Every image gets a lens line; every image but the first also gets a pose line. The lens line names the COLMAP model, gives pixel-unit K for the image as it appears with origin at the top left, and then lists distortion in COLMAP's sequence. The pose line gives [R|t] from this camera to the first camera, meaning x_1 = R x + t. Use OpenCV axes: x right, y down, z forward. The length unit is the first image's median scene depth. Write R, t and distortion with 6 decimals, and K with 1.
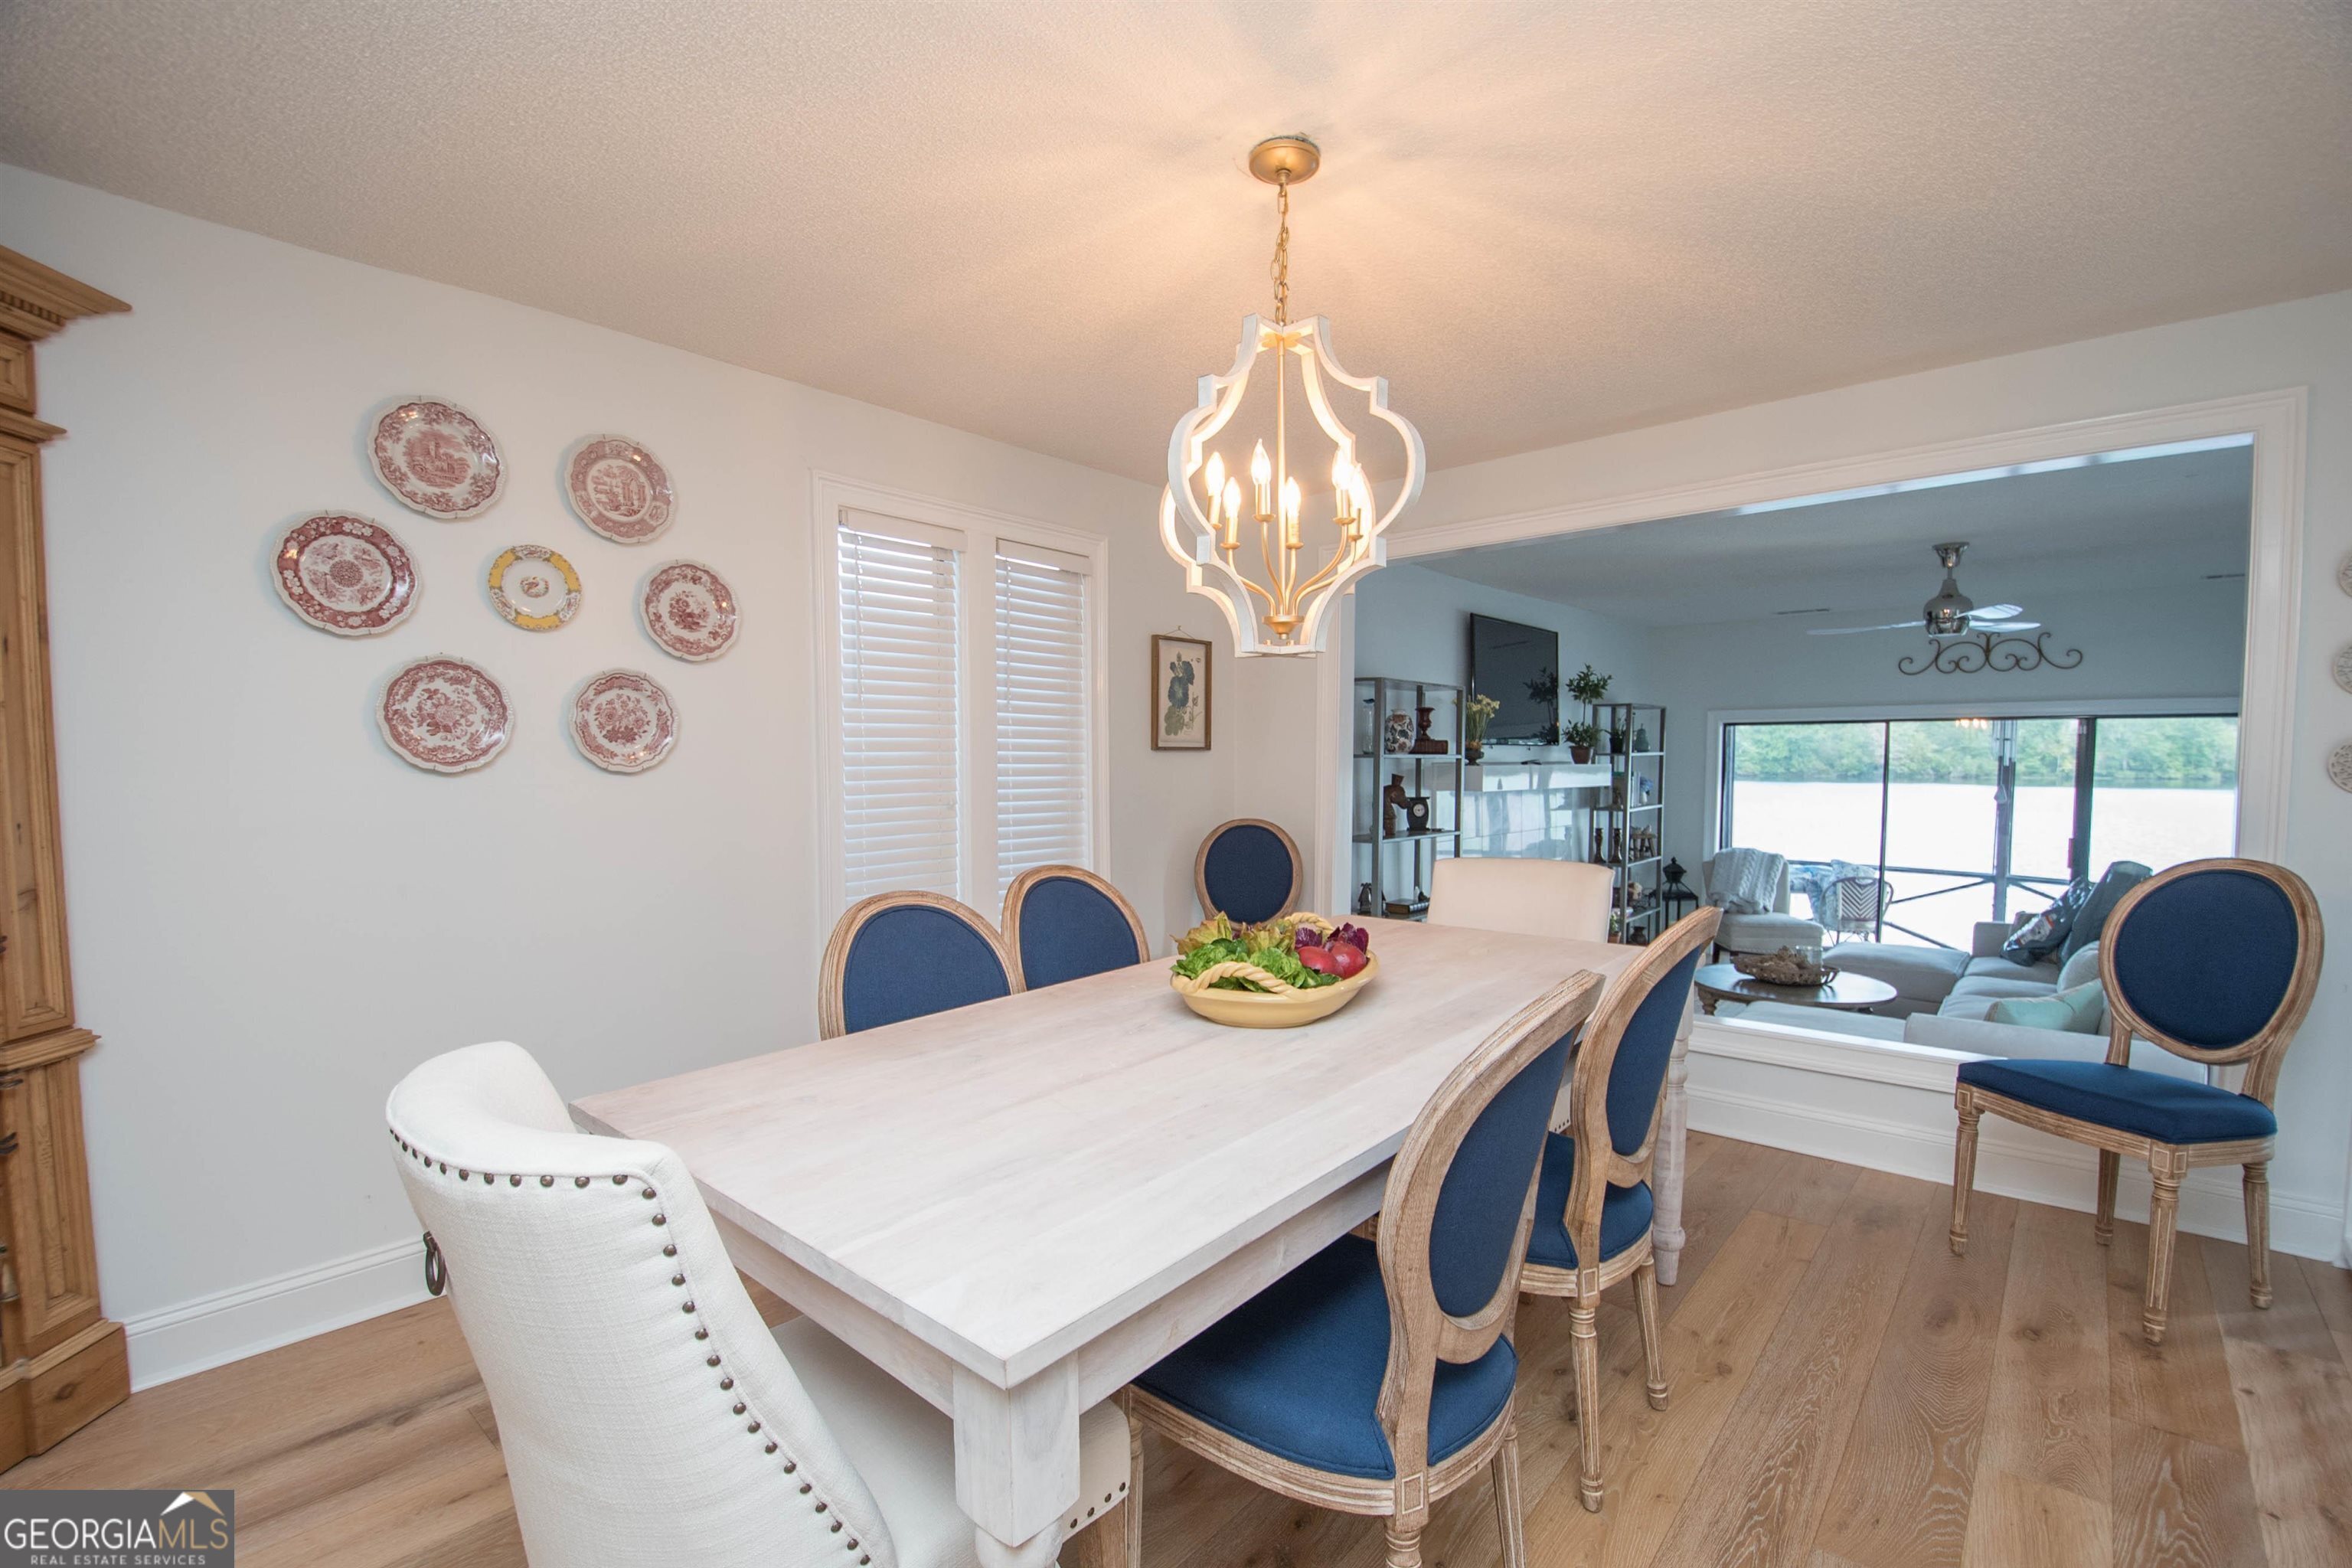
lens RADIAL K [[1018.2, 0, 1182.1], [0, 1018.2, 827.0], [0, 0, 1]] dist [0.010610, -0.022211]
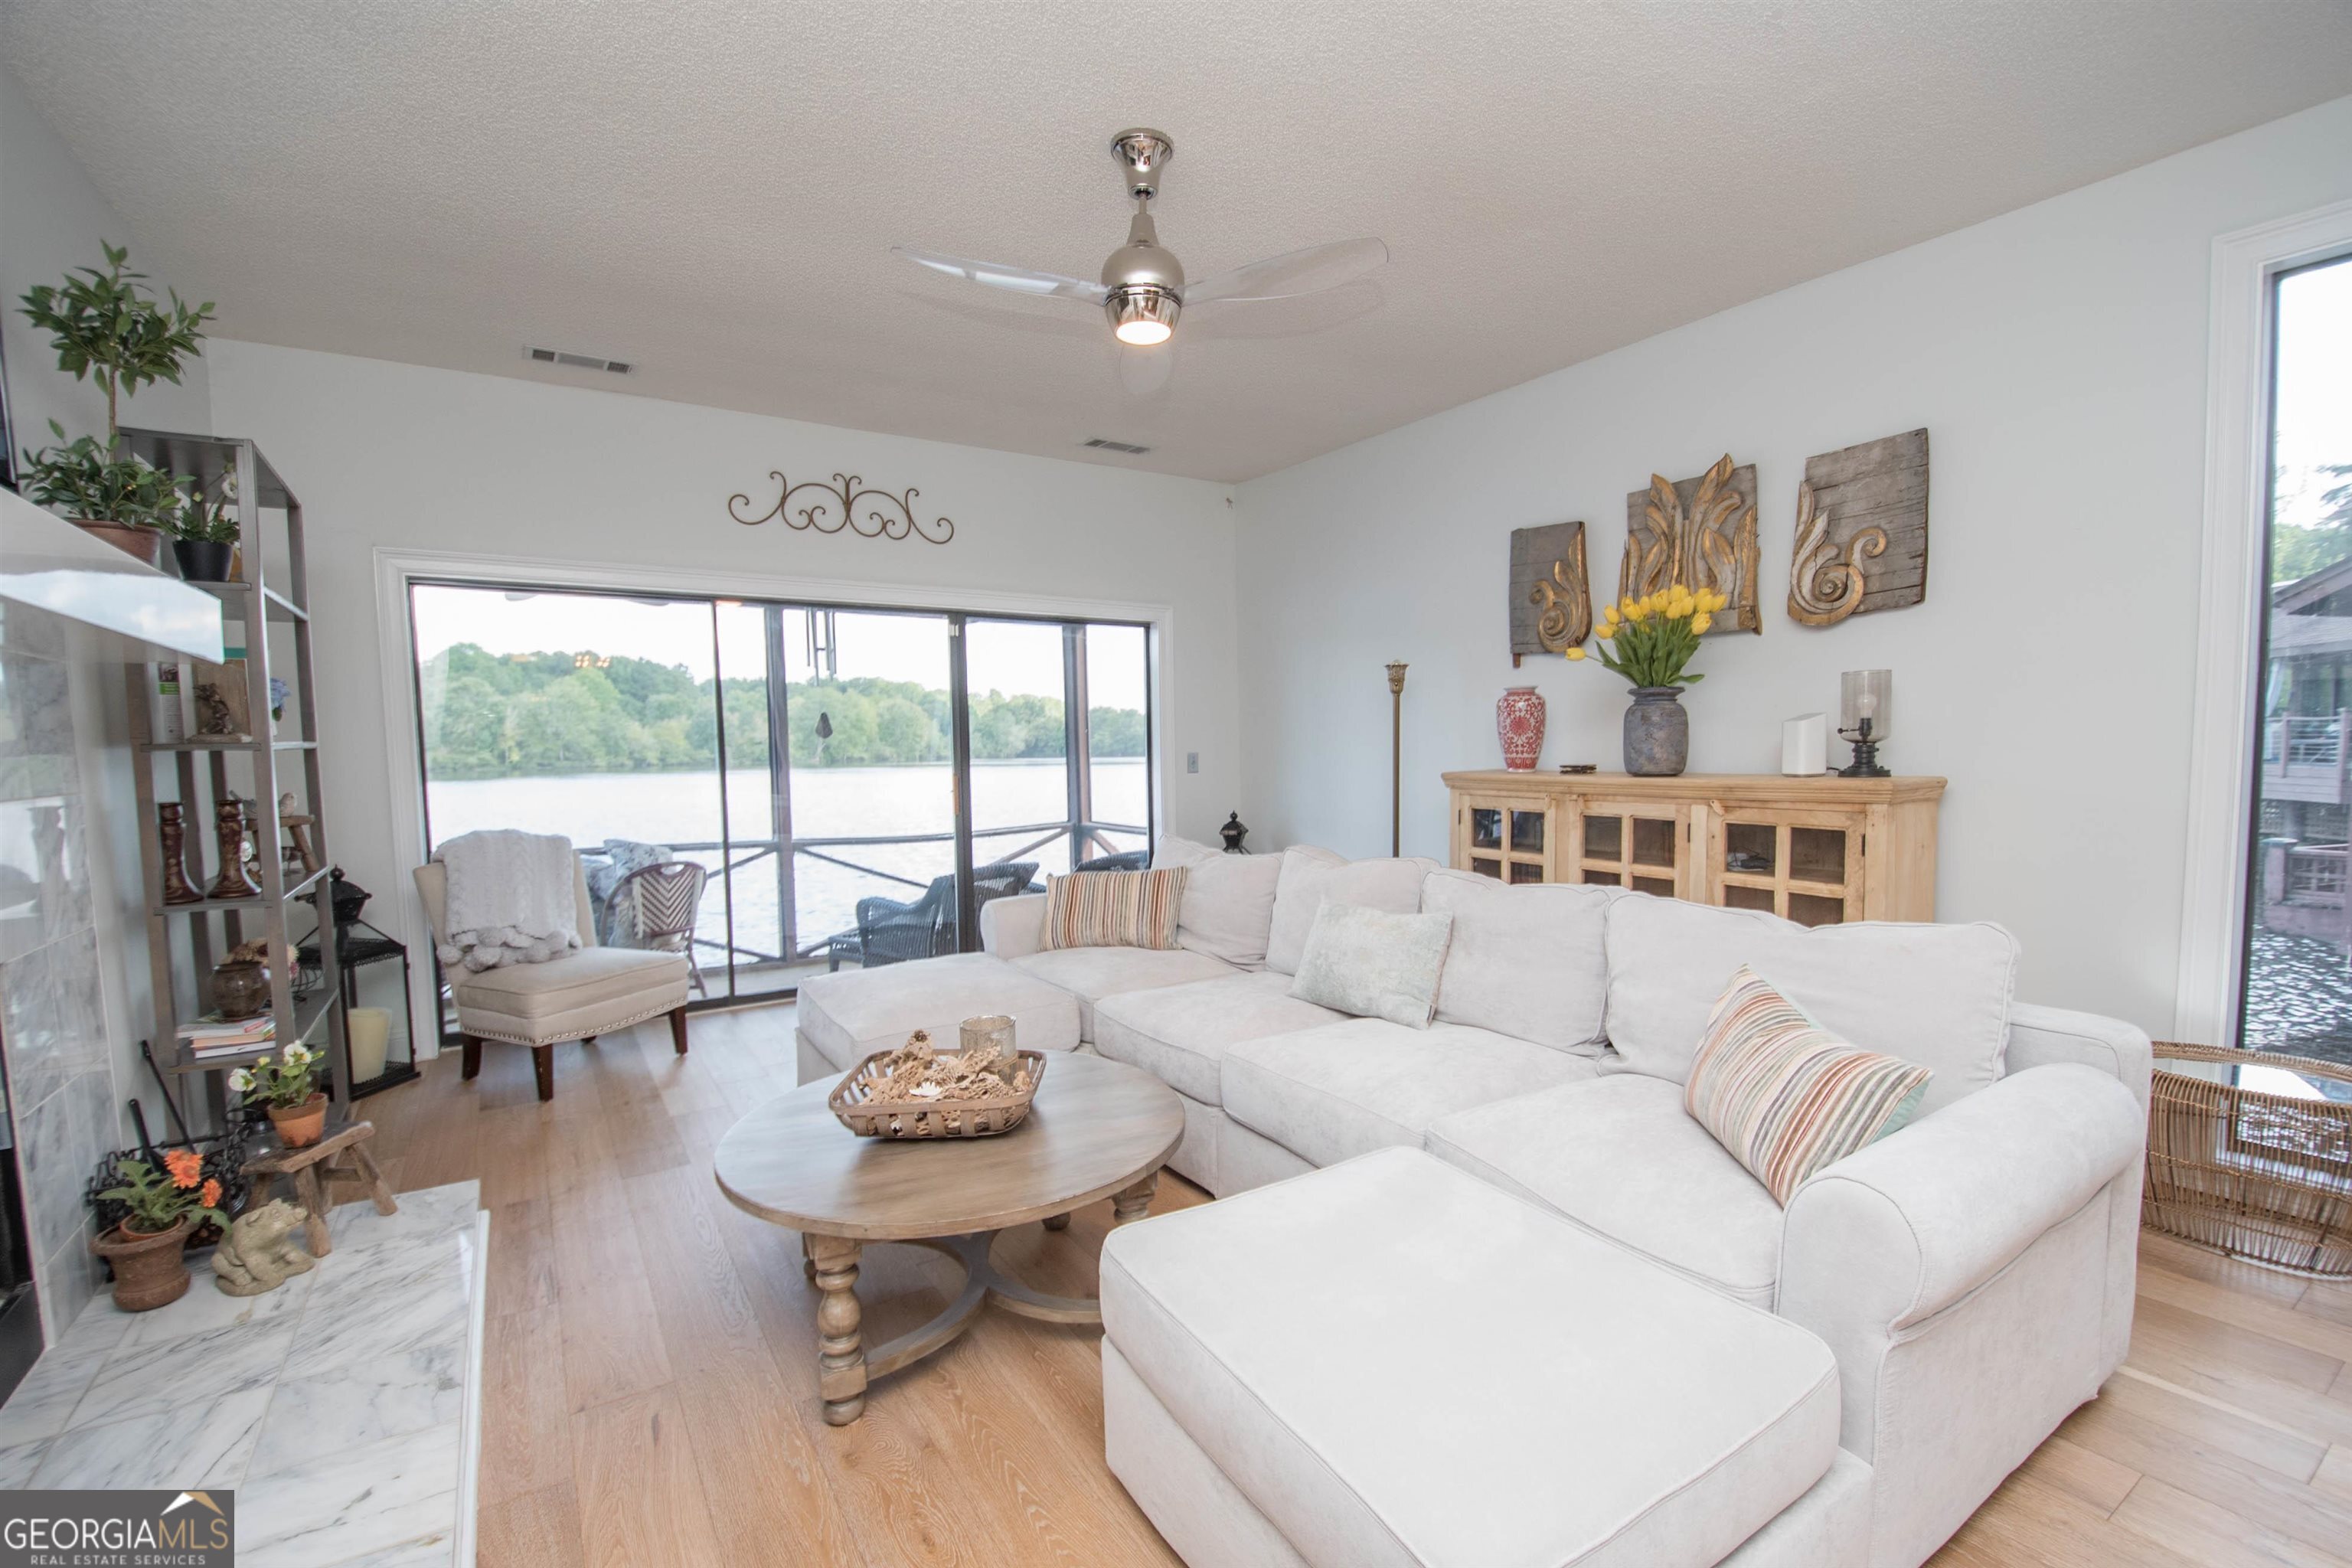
lens RADIAL K [[1018.2, 0, 1182.1], [0, 1018.2, 827.0], [0, 0, 1]] dist [0.010610, -0.022211]
pose [[0.260264, -0.078716, 0.962323, 0.489100], [0.075265, 0.995293, 0.061057, 0.040356], [-0.962599, 0.056538, 0.264964, 1.640553]]
